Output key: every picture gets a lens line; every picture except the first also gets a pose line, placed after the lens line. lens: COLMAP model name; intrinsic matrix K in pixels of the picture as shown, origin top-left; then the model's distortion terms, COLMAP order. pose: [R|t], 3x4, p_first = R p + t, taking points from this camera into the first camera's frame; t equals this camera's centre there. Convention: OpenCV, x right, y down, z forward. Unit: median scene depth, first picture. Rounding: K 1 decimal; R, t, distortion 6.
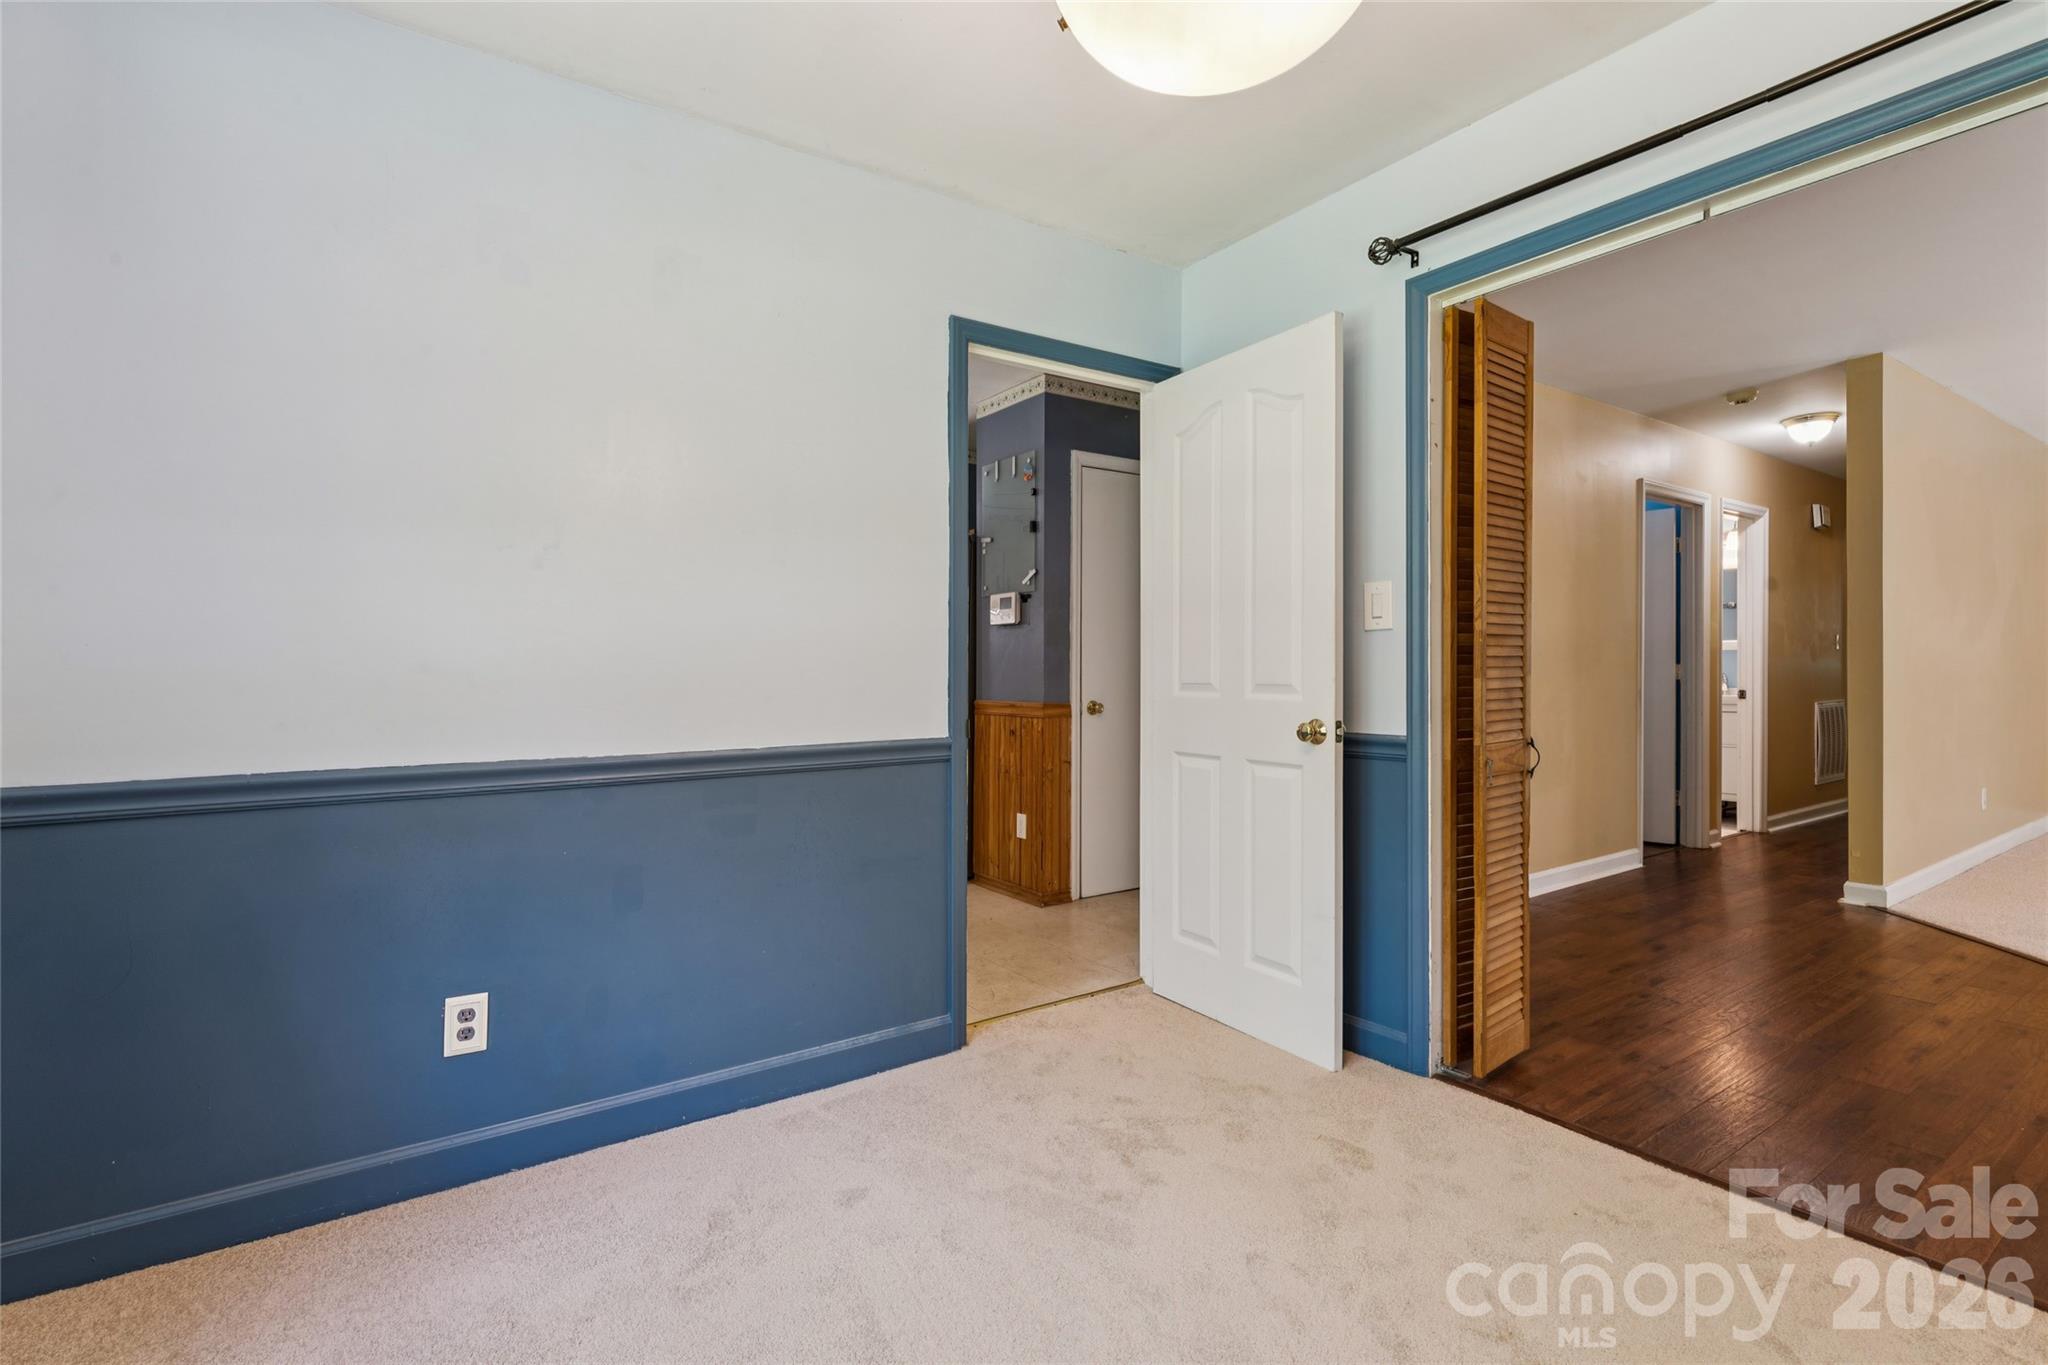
lens RADIAL K [[954.8, 0, 1036.3], [0, 954.8, 691.6], [0, 0, 1]] dist [-0.001490, -0.000009]
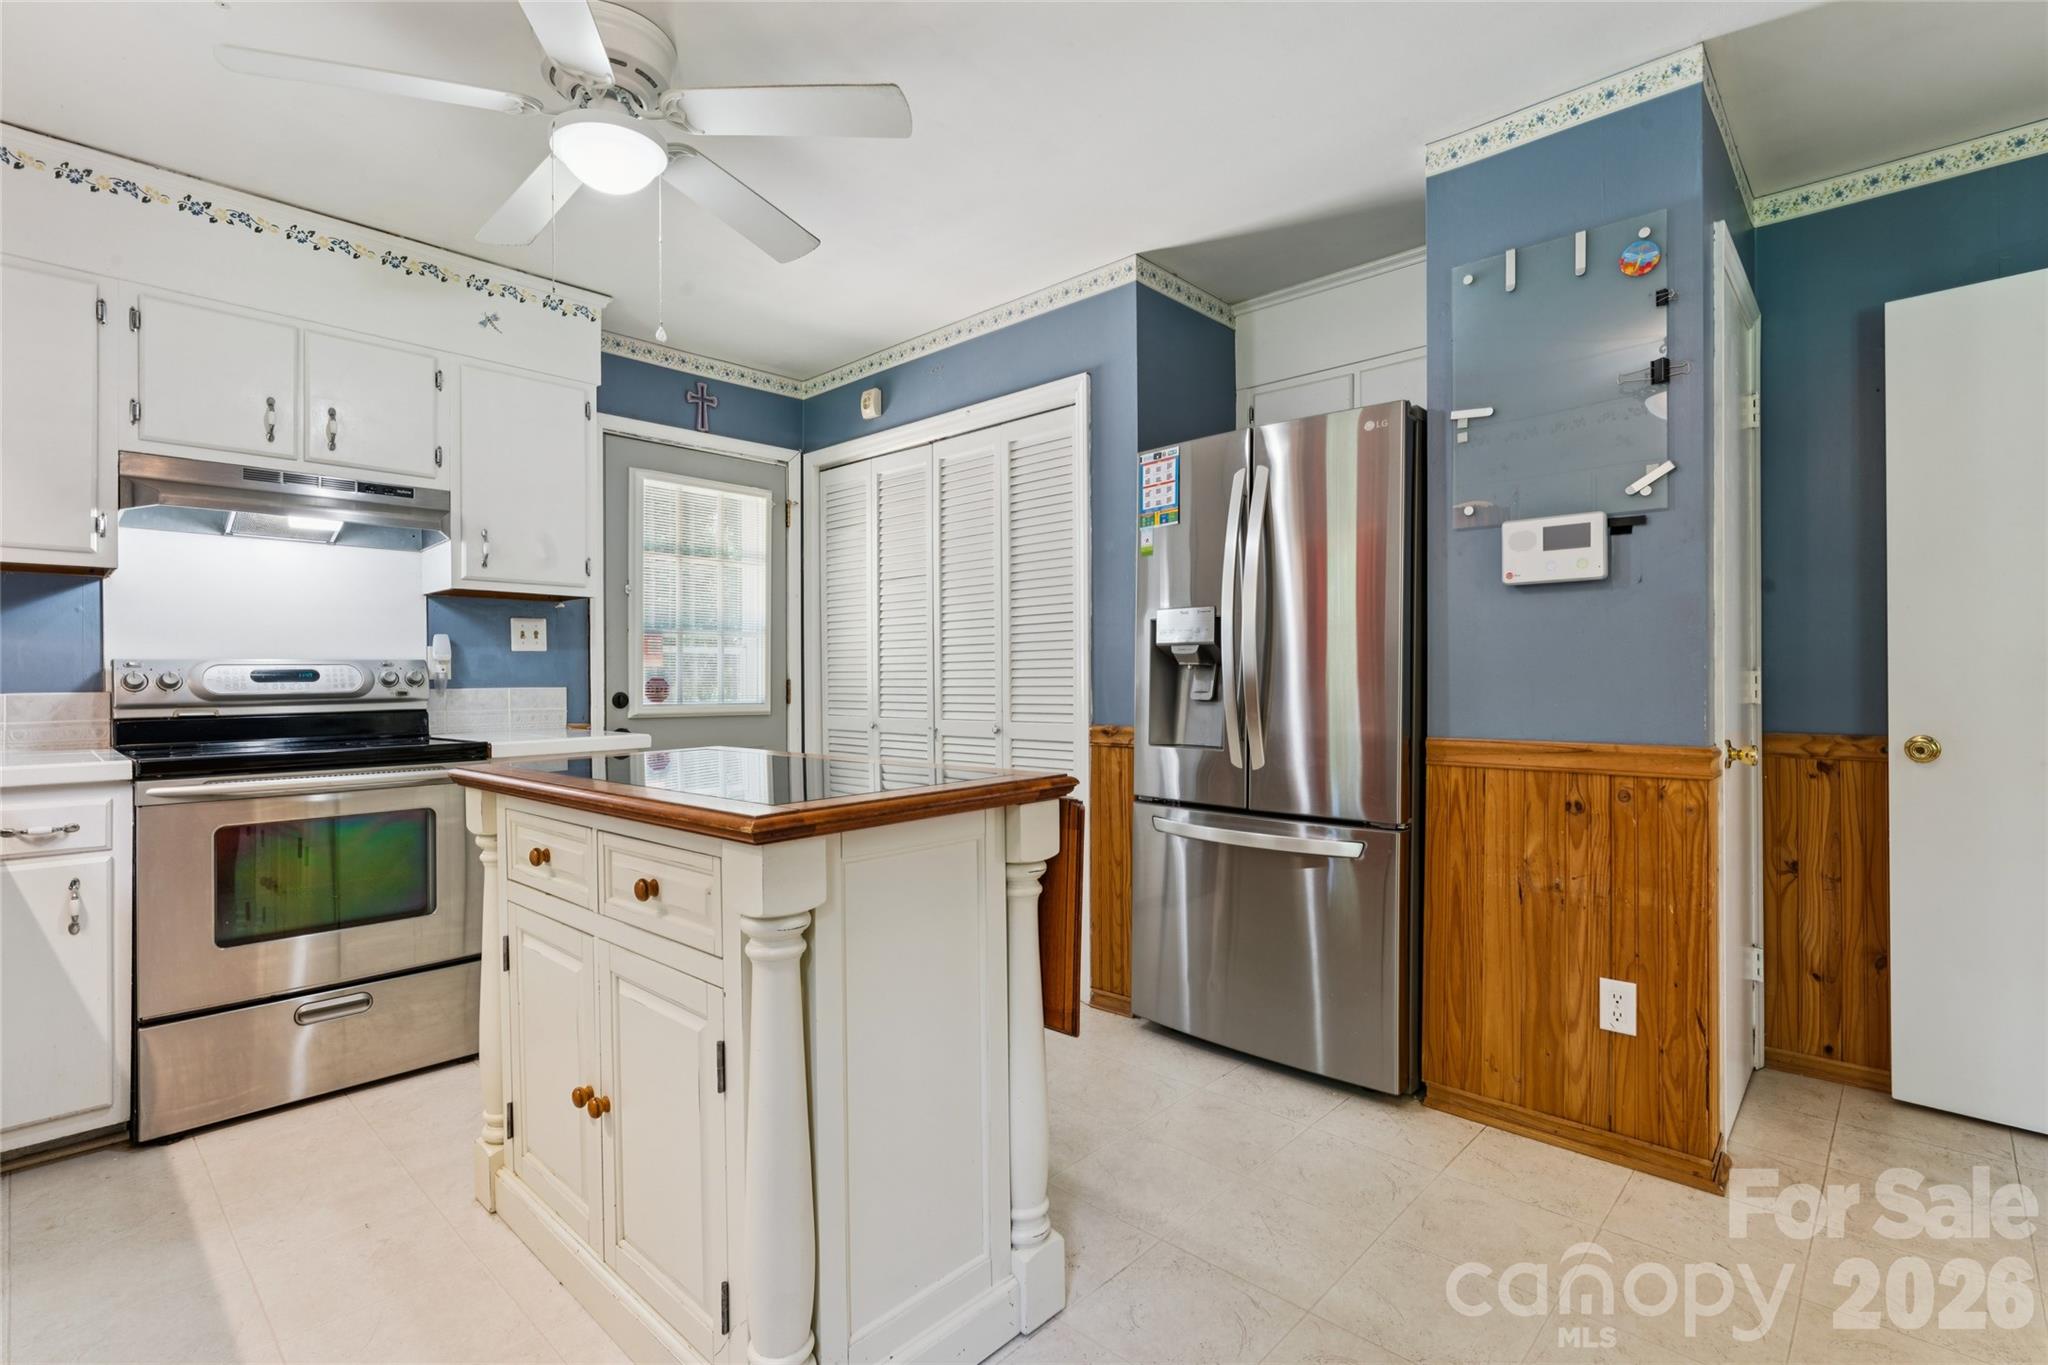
lens RADIAL K [[954.8, 0, 1007.8], [0, 954.8, 680.8], [0, 0, 1]] dist [-0.001490, -0.000009]
pose [[0.980120, -0.008696, 0.198217, -0.399830], [0.011797, 0.999826, -0.014466, -0.017239], [-0.198056, 0.016517, 0.980051, 0.587725]]
